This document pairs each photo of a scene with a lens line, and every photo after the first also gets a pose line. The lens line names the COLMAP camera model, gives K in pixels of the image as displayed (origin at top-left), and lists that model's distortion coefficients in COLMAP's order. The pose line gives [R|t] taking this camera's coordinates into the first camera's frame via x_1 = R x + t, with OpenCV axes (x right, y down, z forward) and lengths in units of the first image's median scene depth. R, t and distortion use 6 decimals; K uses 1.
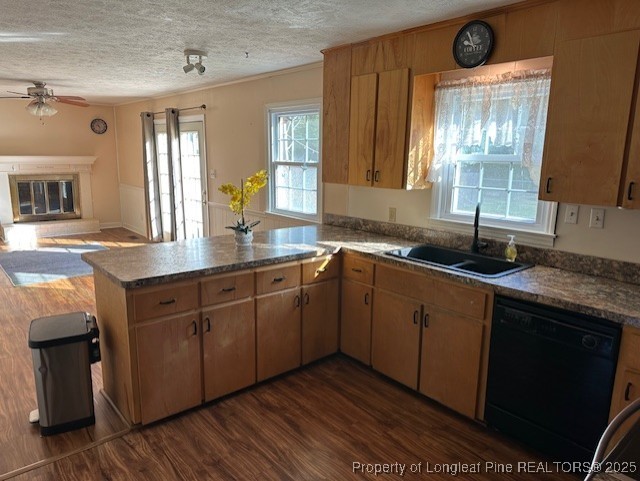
lens RADIAL K [[443.2, 0, 318.1], [0, 443.2, 244.2], [0, 0, 1]] dist [0.063576, -0.097442]
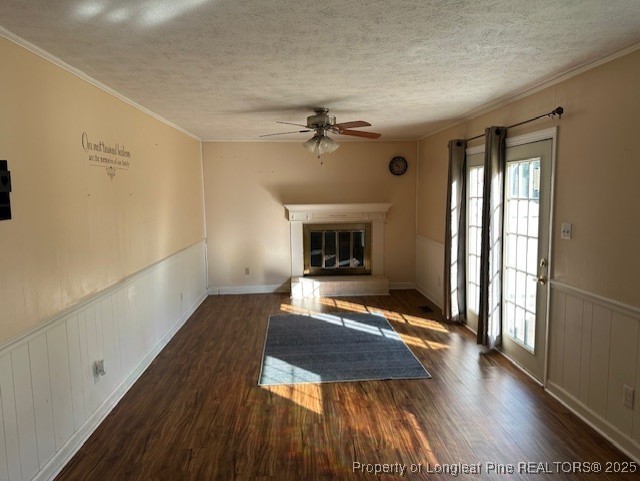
lens RADIAL K [[443.2, 0, 318.1], [0, 443.2, 244.2], [0, 0, 1]] dist [0.063576, -0.097442]
pose [[0.794813, 0.040579, -0.605497, -0.131265], [-0.094864, 0.993804, -0.057922, -0.073896], [0.599395, 0.103477, 0.793737, 0.346068]]
